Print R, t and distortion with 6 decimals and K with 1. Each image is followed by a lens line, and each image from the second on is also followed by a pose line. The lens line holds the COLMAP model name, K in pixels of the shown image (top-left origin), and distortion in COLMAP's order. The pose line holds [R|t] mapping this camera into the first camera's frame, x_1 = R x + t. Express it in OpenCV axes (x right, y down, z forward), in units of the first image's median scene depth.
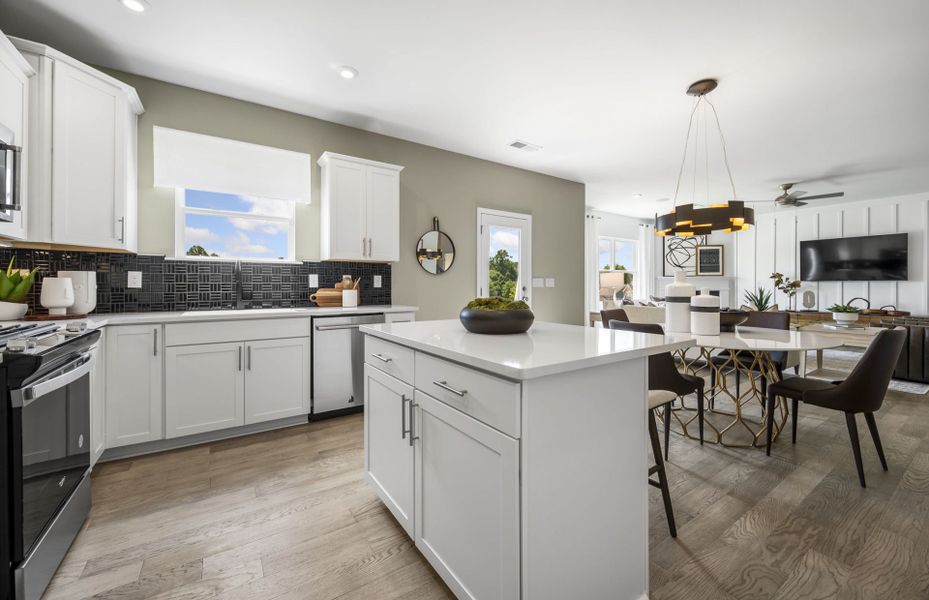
lens RADIAL K [[366.4, 0, 473.4], [0, 366.4, 288.4], [0, 0, 1]] dist [-0.003347, 0.000699]
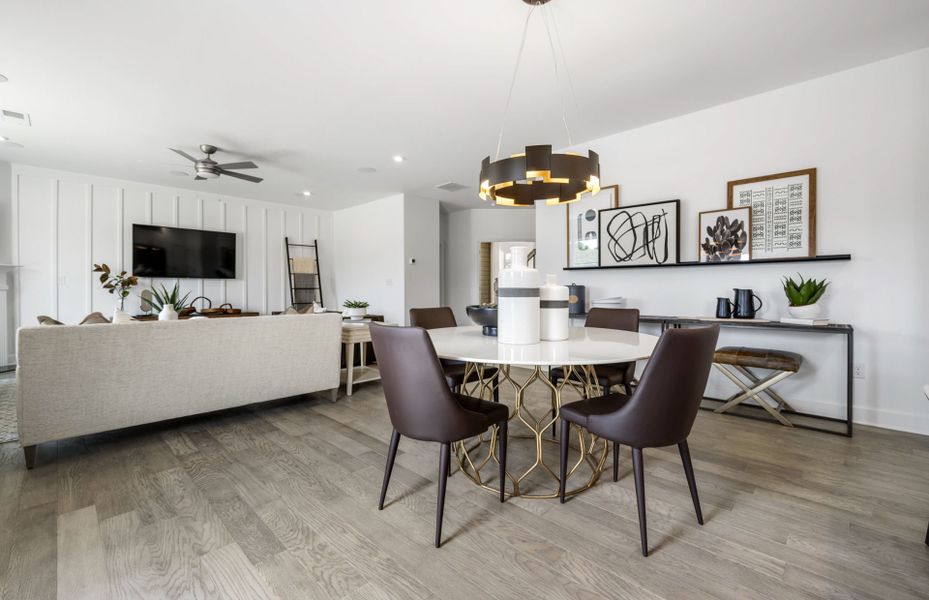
lens RADIAL K [[400.4, 0, 459.1], [0, 400.4, 292.3], [0, 0, 1]] dist [0.003518, 0.000543]
pose [[-0.189424, -0.007296, 0.981868, -0.064160], [0.006546, 0.999941, 0.008693, 0.013325], [-0.981874, 0.008073, -0.189365, 0.719214]]
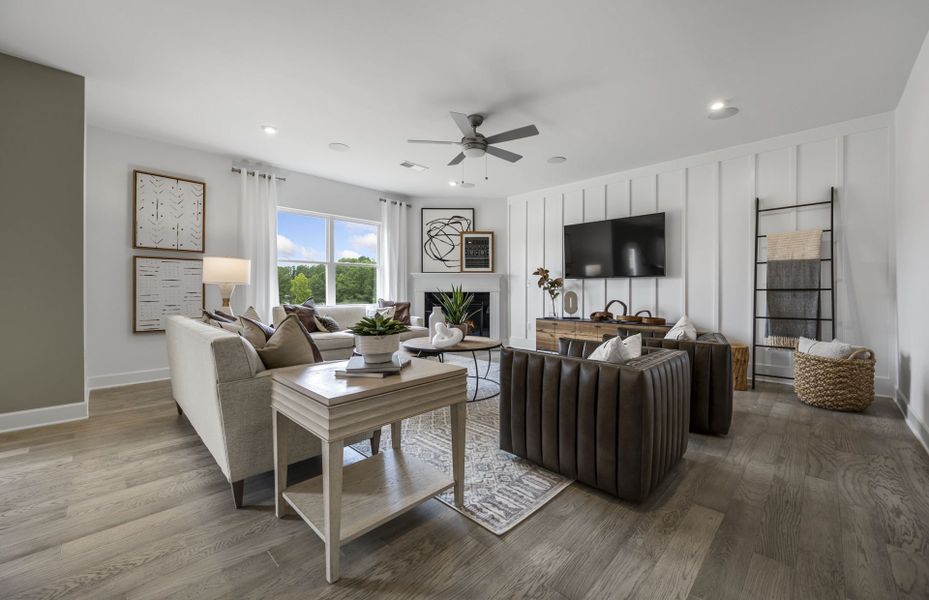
lens RADIAL K [[366.4, 0, 472.8], [0, 366.4, 293.8], [0, 0, 1]] dist [-0.003347, 0.000699]
pose [[0.978089, -0.000128, 0.208189, 0.797019], [0.000145, 1.000000, -0.000067, 0.016688], [-0.208189, 0.000096, 0.978089, 0.433779]]
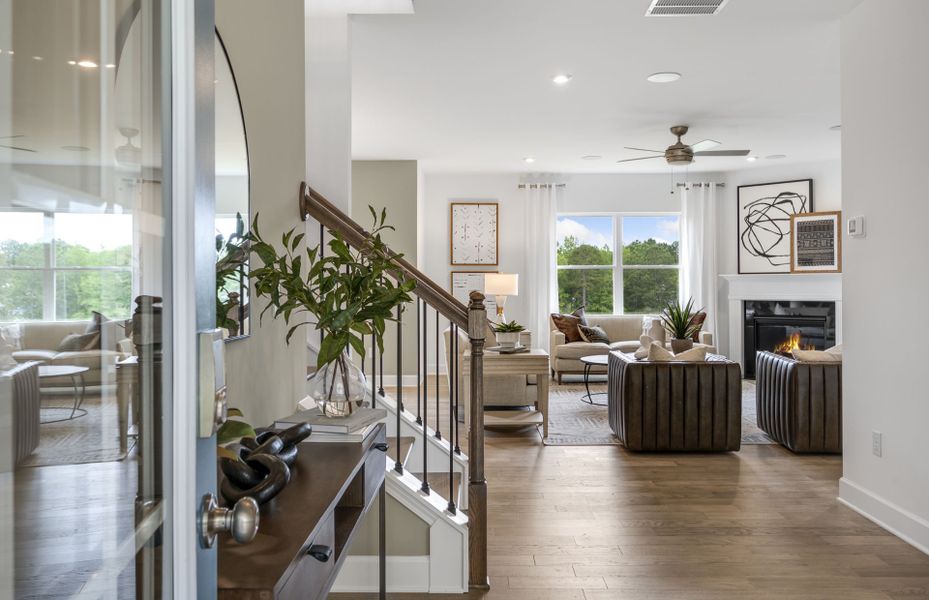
lens RADIAL K [[747.2, 0, 462.5], [0, 747.2, 293.9], [0, 0, 1]] dist [0.000833, 0.000471]
pose [[0.817128, 0.004645, -0.576438, 1.410151], [-0.001794, 0.999983, 0.005515, -0.014784], [0.576454, -0.003472, 0.817122, -0.246927]]
